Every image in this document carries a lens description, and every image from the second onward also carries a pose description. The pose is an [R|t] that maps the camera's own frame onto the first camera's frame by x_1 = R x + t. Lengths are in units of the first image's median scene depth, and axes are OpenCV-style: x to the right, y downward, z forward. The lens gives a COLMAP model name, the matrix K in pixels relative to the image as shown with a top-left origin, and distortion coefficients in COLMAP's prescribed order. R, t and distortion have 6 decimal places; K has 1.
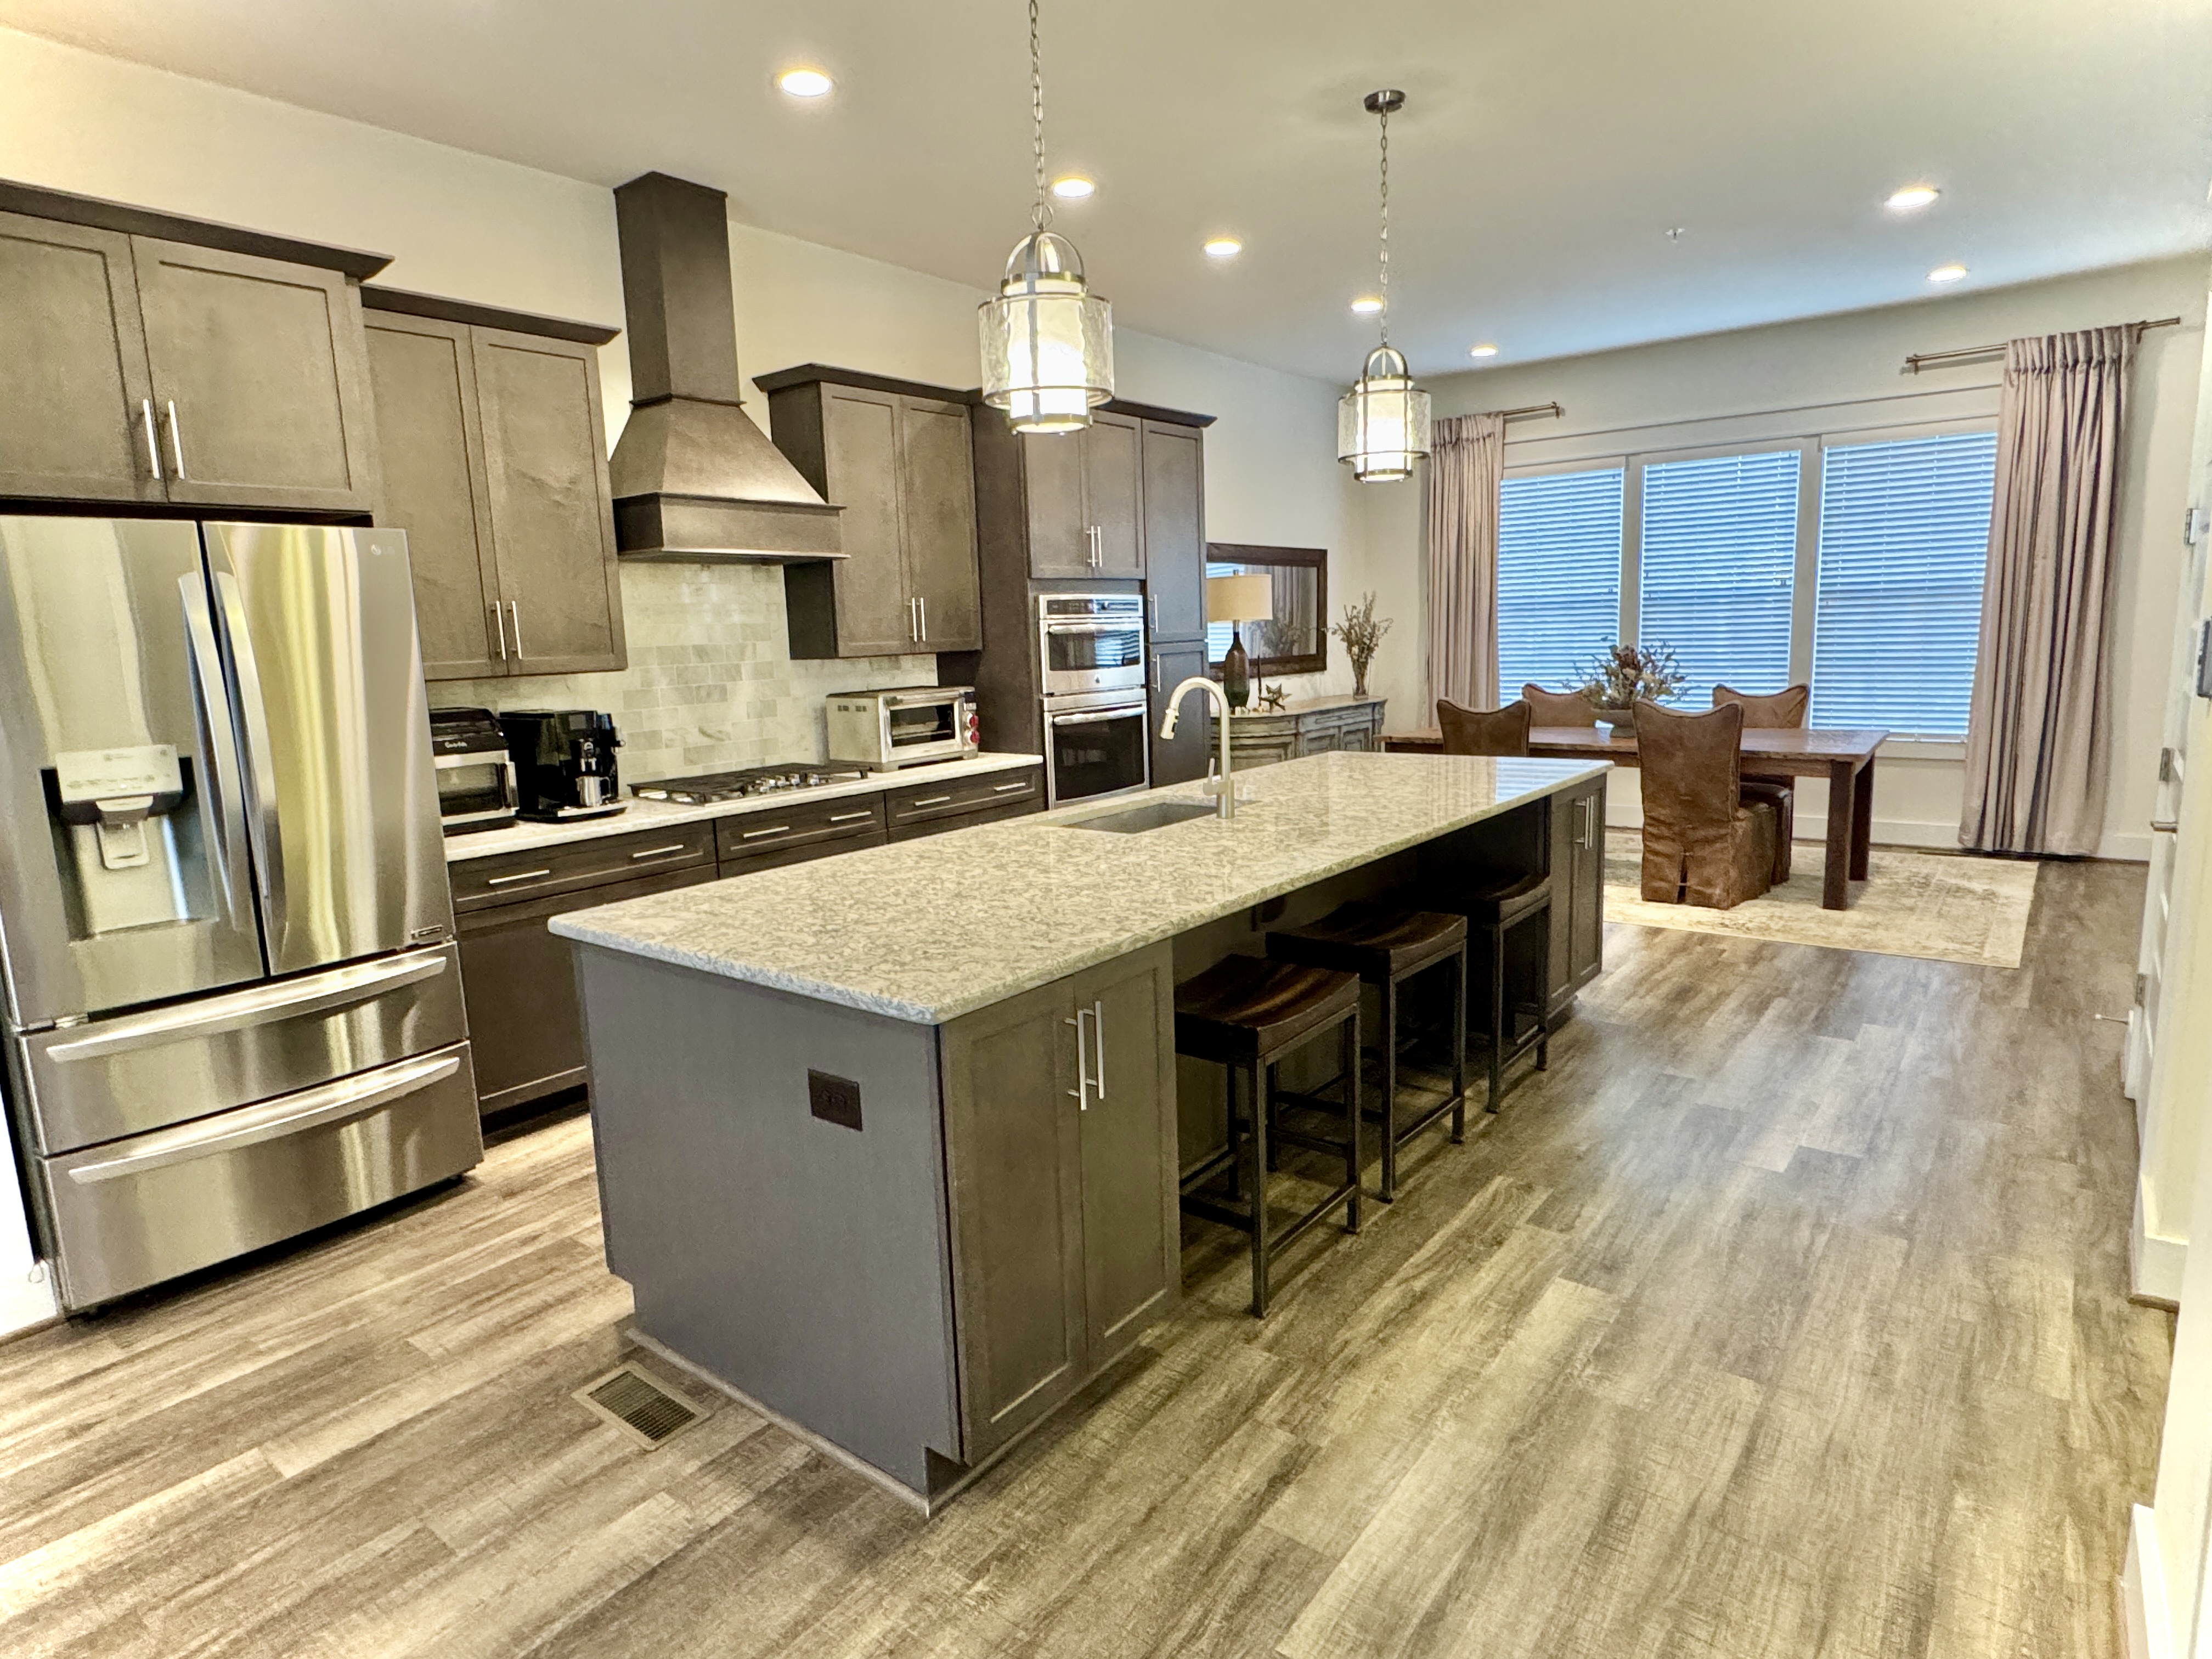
lens RADIAL K [[1234.6, 0, 1104.4], [0, 1234.6, 824.5], [0, 0, 1]] dist [-0.000567, 0.001383]
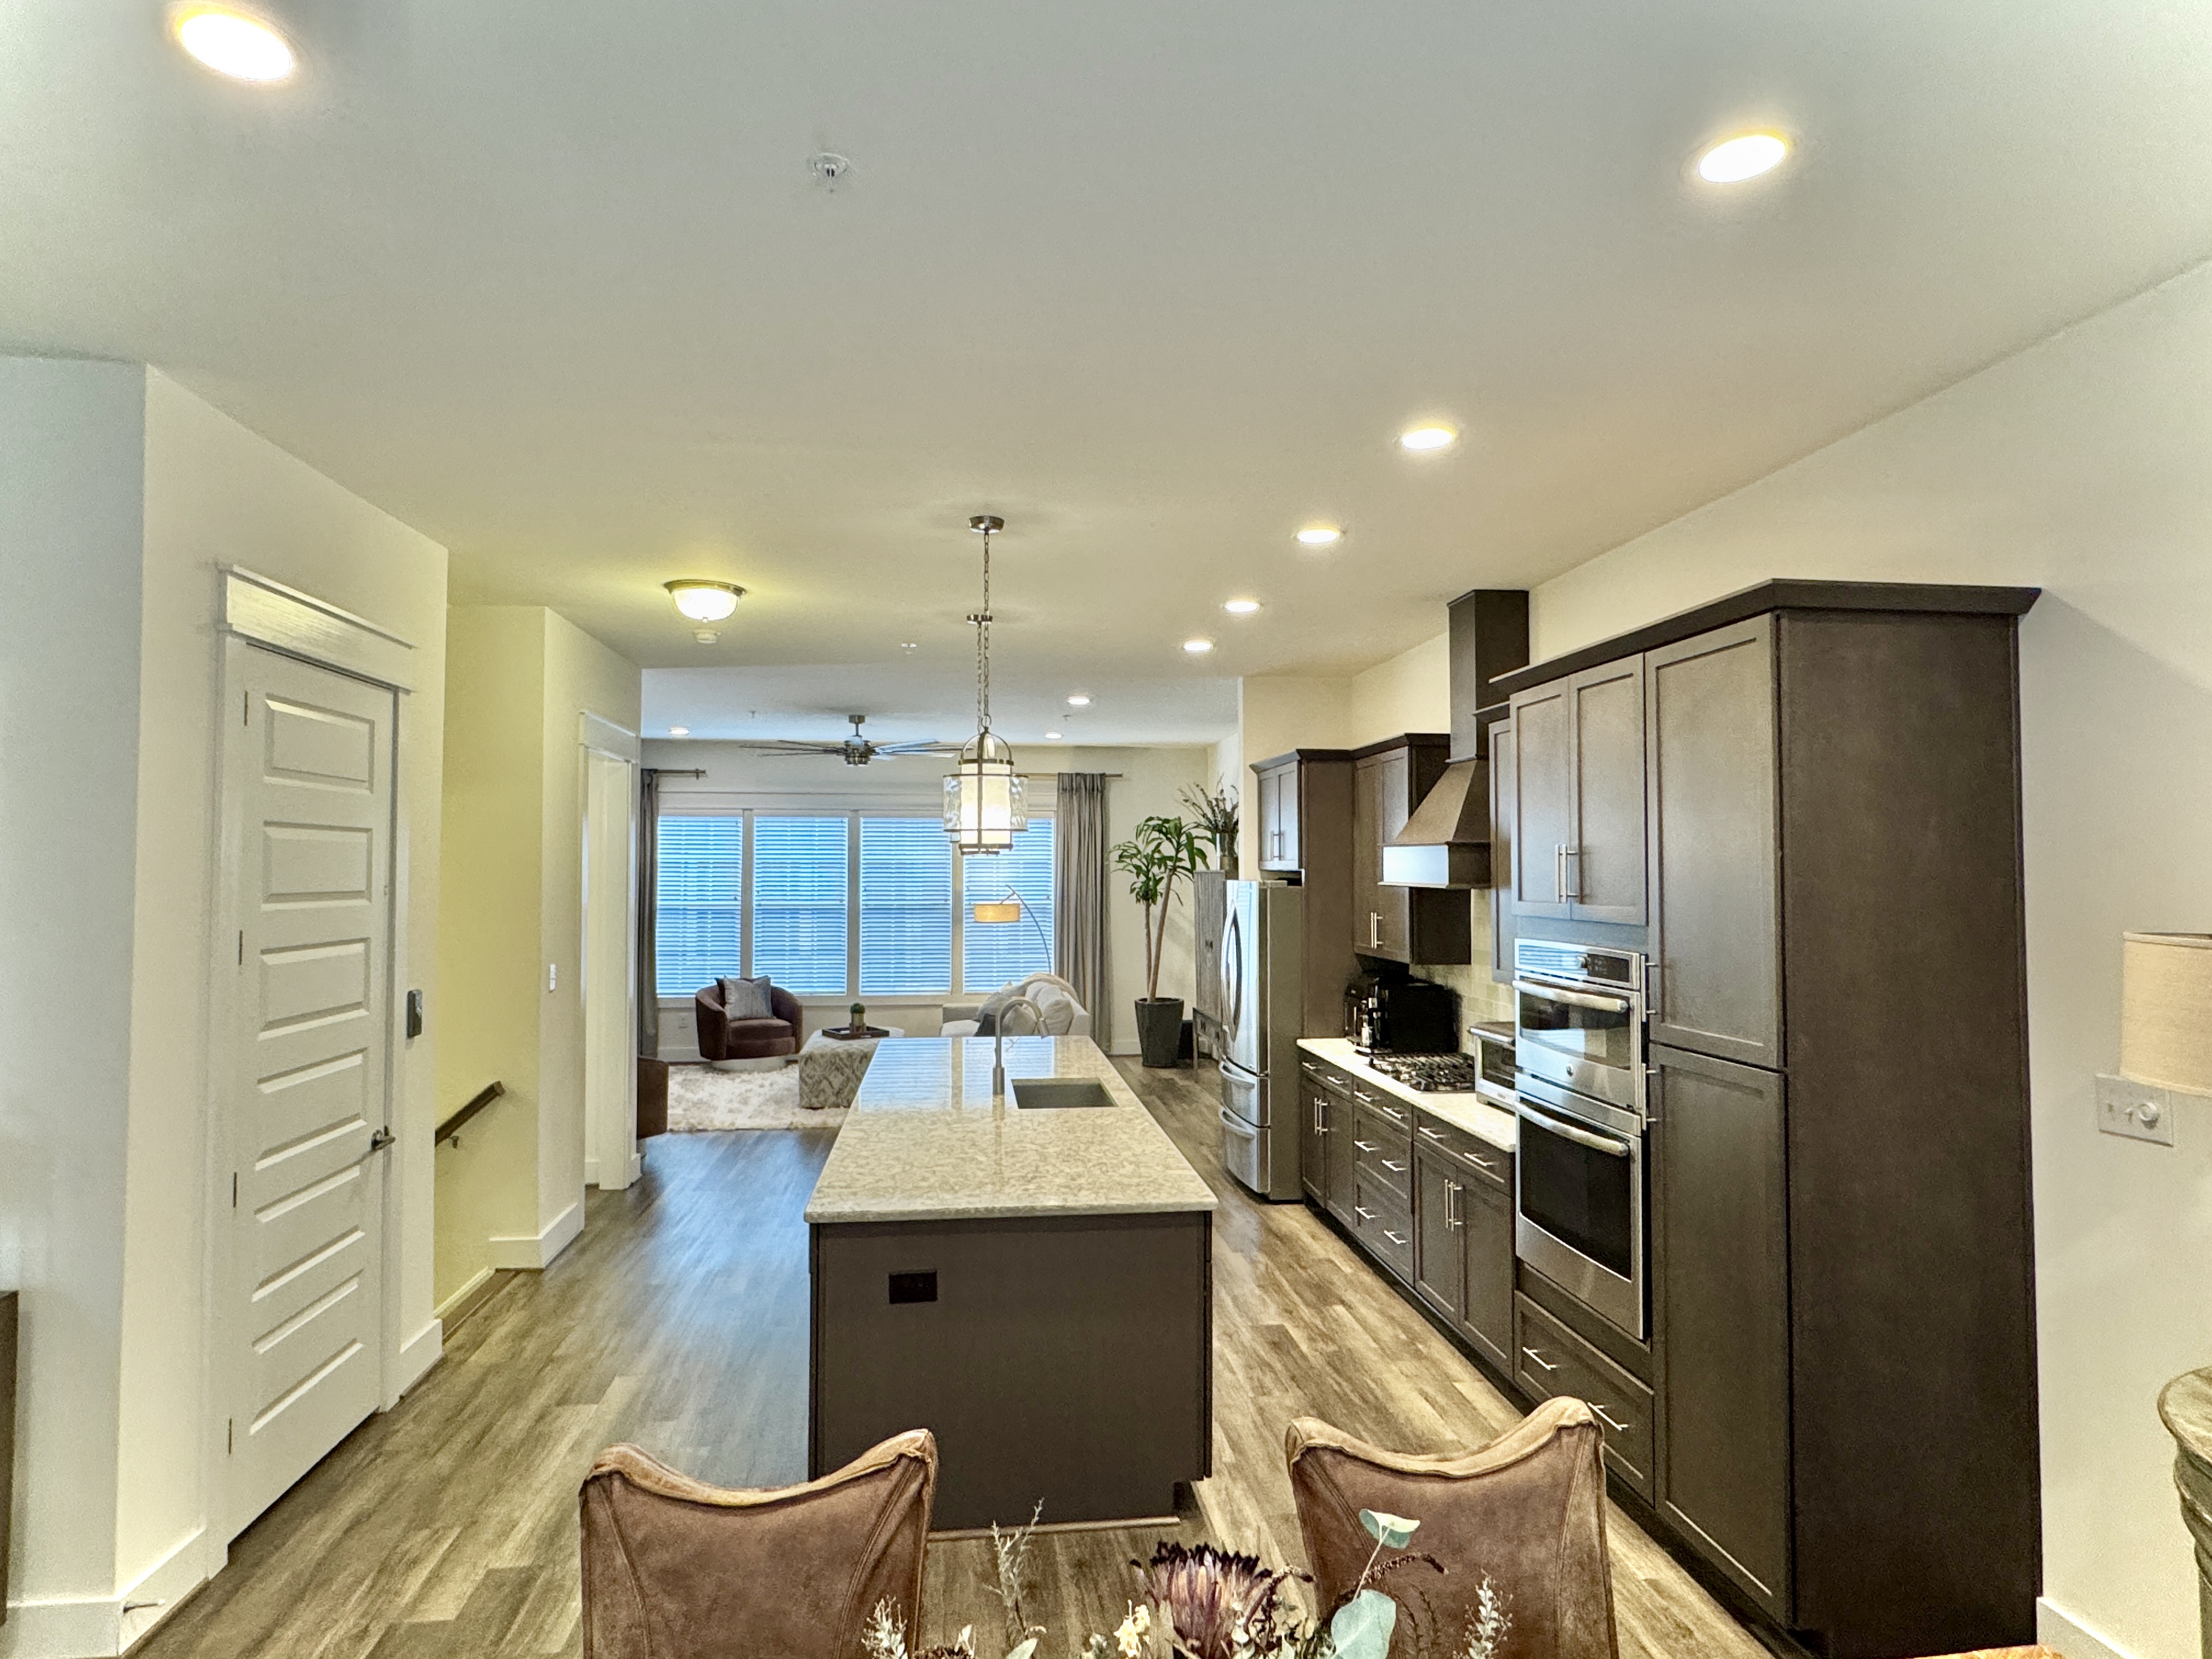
lens RADIAL K [[1234.6, 0, 1100.4], [0, 1234.6, 827.9], [0, 0, 1]] dist [-0.000567, 0.001383]
pose [[-0.707559, 0.012896, -0.706537, 0.495402], [-0.085473, 0.990931, 0.103684, -0.227237], [0.701466, 0.133752, -0.700040, 0.989162]]
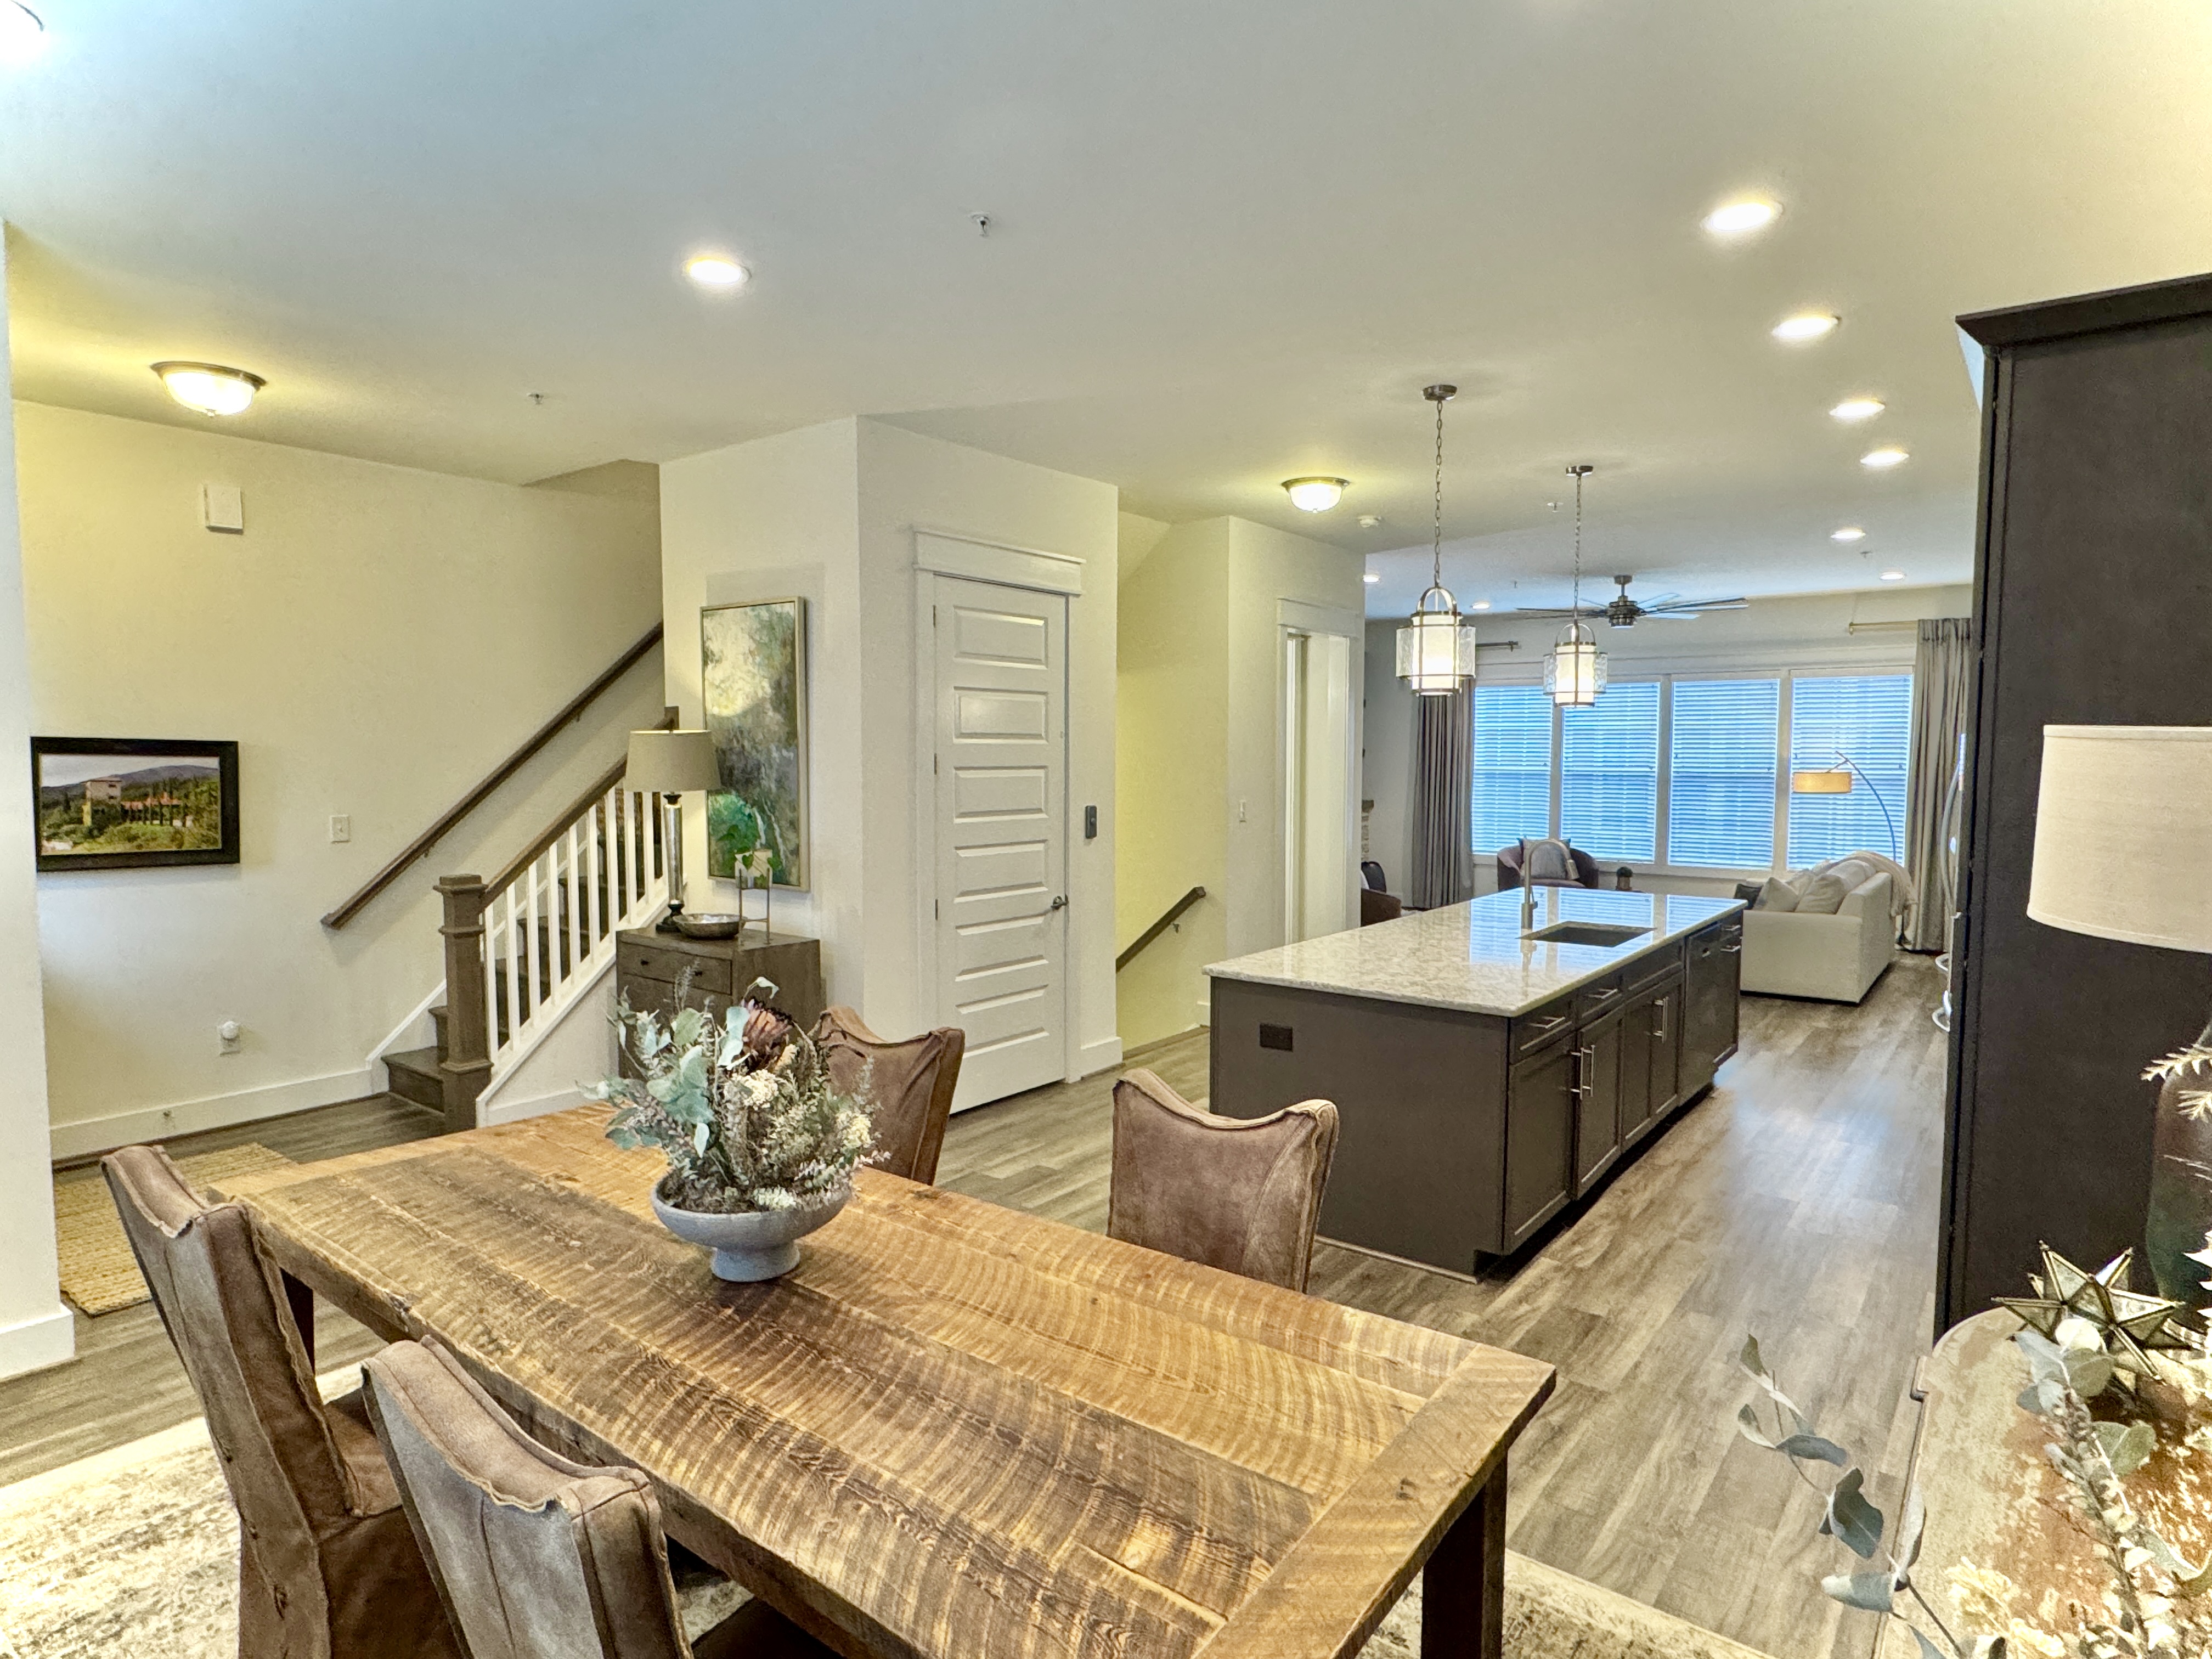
lens RADIAL K [[1234.6, 0, 1104.6], [0, 1234.6, 840.8], [0, 0, 1]] dist [-0.000567, 0.001383]
pose [[-0.999411, 0.034265, -0.001657, 0.300546], [0.032964, 0.972605, 0.230116, -0.232382], [0.009497, 0.229925, -0.973162, 1.189406]]
